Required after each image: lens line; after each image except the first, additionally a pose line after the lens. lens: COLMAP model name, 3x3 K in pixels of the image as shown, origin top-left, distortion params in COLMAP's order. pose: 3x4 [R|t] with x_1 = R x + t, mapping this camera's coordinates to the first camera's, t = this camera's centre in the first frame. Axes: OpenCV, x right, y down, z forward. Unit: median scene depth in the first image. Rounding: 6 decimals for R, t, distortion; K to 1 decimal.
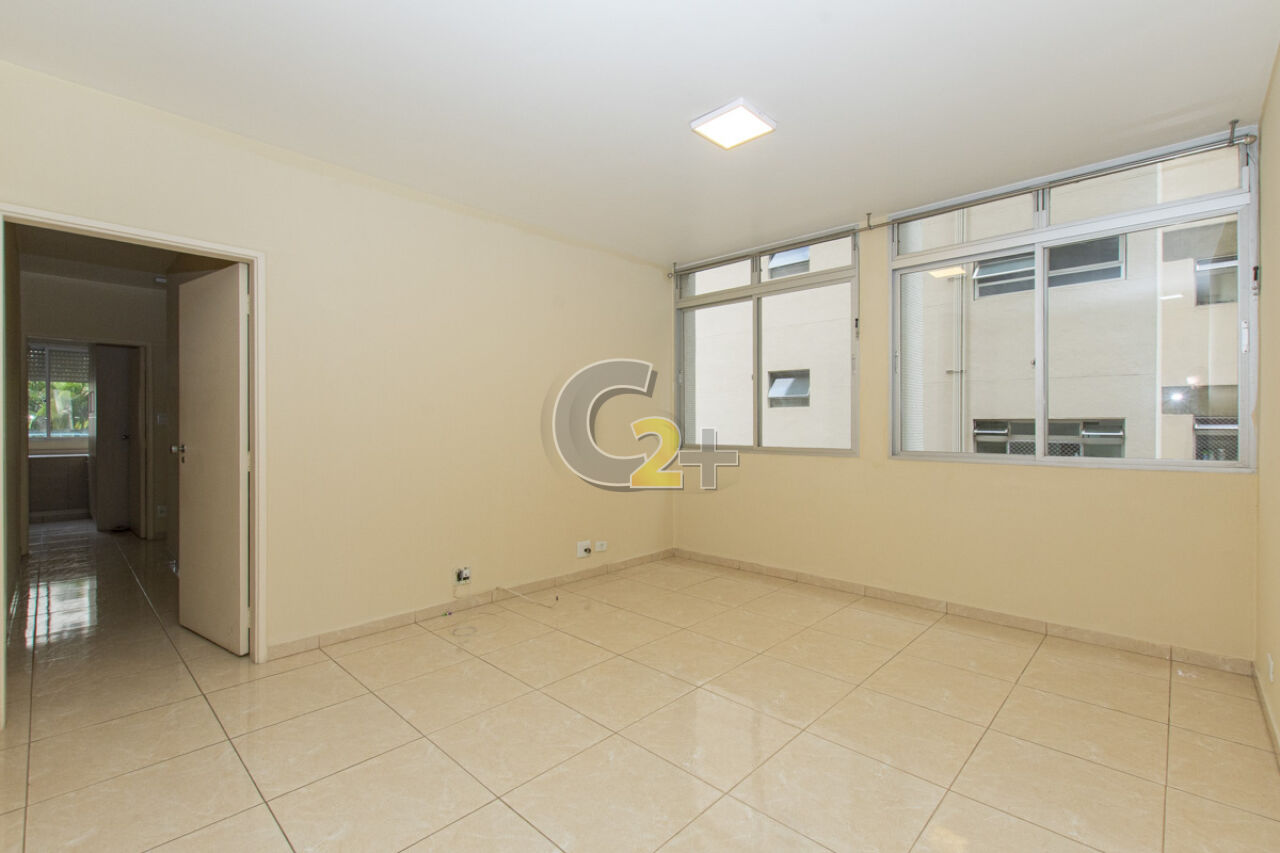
lens RADIAL K [[565.4, 0, 643.2], [0, 565.4, 424.5], [0, 0, 1]] dist [-0.001652, -0.000802]
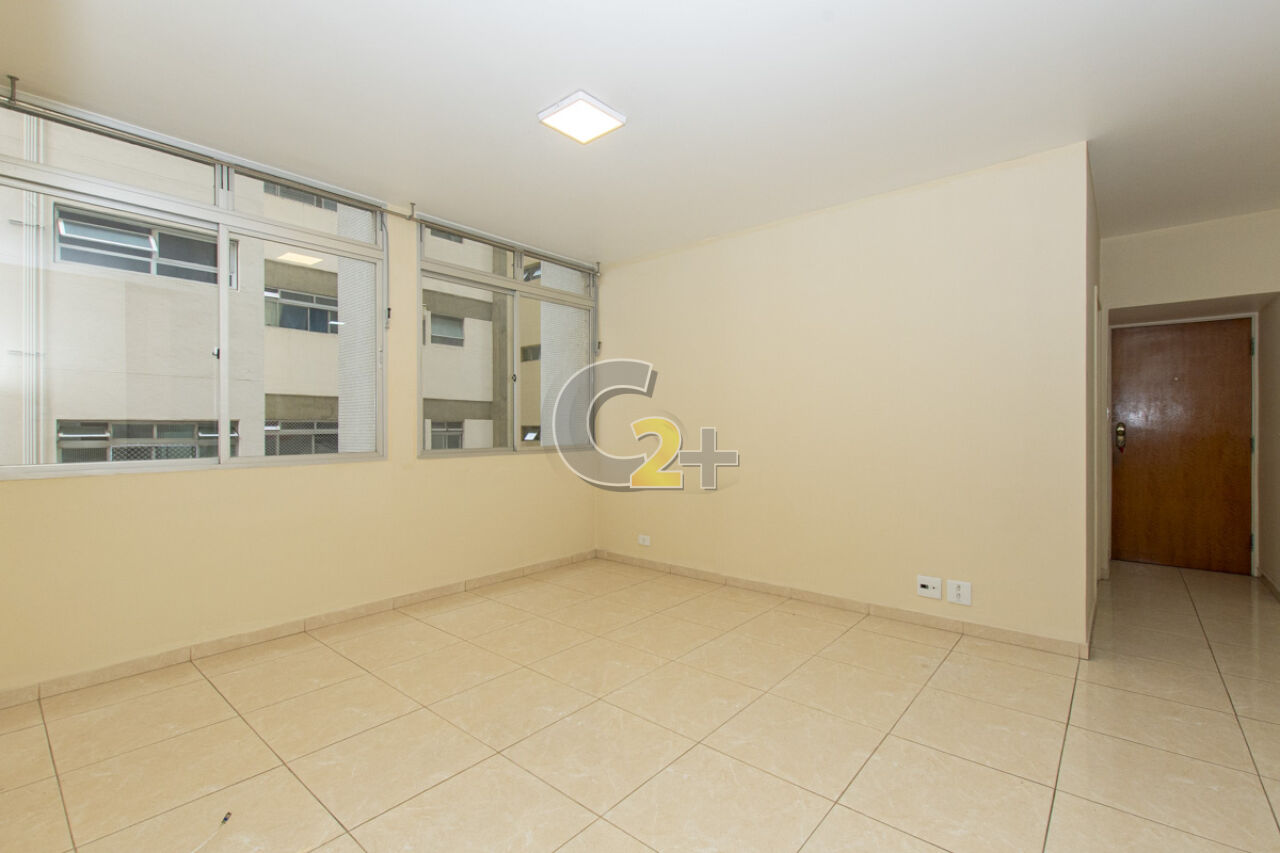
lens RADIAL K [[565.4, 0, 643.2], [0, 565.4, 424.5], [0, 0, 1]] dist [-0.001652, -0.000802]
pose [[-0.065766, 0.002491, 0.997832, -0.253493], [0.002211, 0.999995, -0.002351, 0.001134], [-0.997833, 0.002052, -0.065771, 0.291930]]
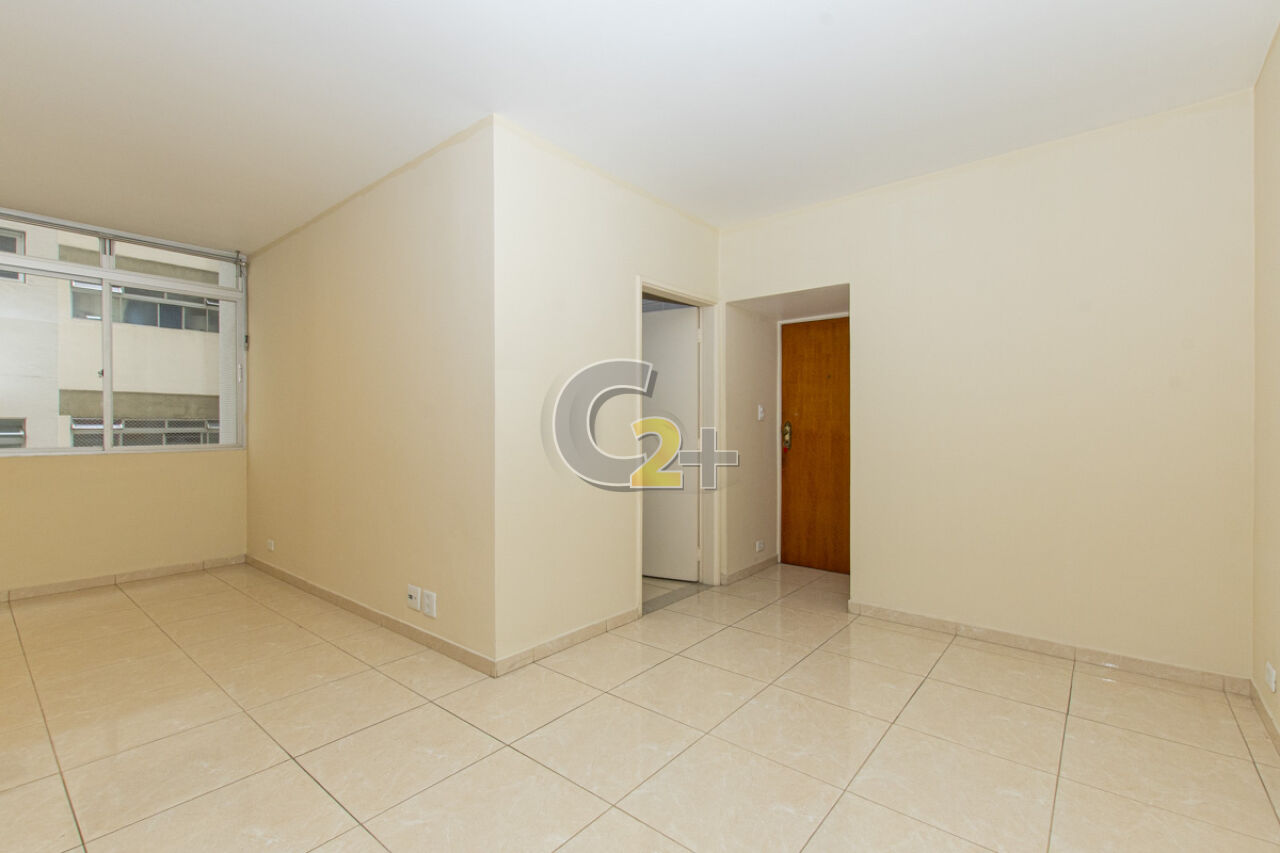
lens RADIAL K [[565.4, 0, 643.2], [0, 565.4, 424.5], [0, 0, 1]] dist [-0.001652, -0.000802]
pose [[-0.072594, 0.003452, 0.997356, -0.246261], [-0.000679, 0.999994, -0.003510, 0.003394], [-0.997361, -0.000932, -0.072591, -0.042455]]
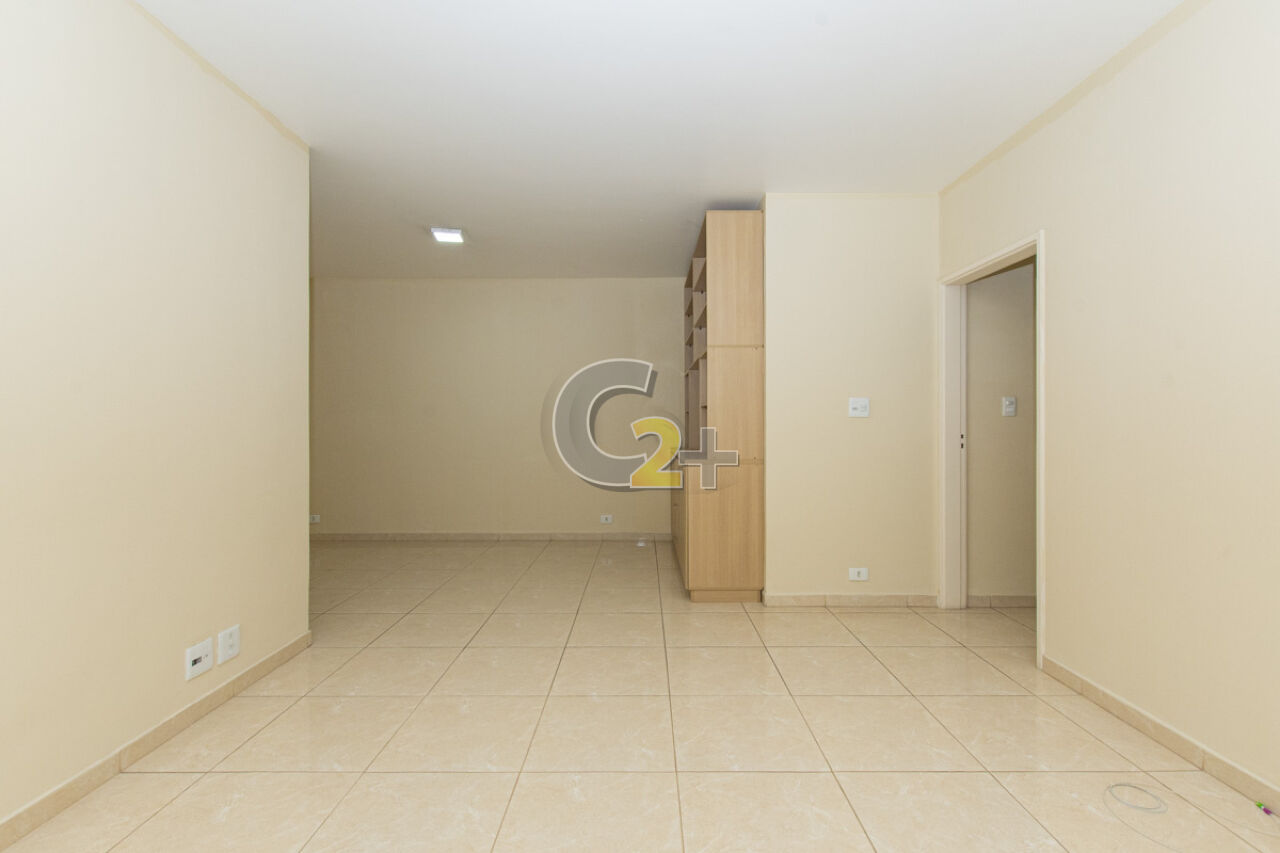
lens RADIAL K [[535.6, 0, 640.0], [0, 535.6, 426.5], [0, 0, 1]] dist [-0.000673, -0.000138]
pose [[-0.731438, -0.001471, -0.681906, 0.136340], [-0.004111, 0.999989, 0.002253, 0.001174], [0.681895, 0.004452, -0.731436, 0.394215]]
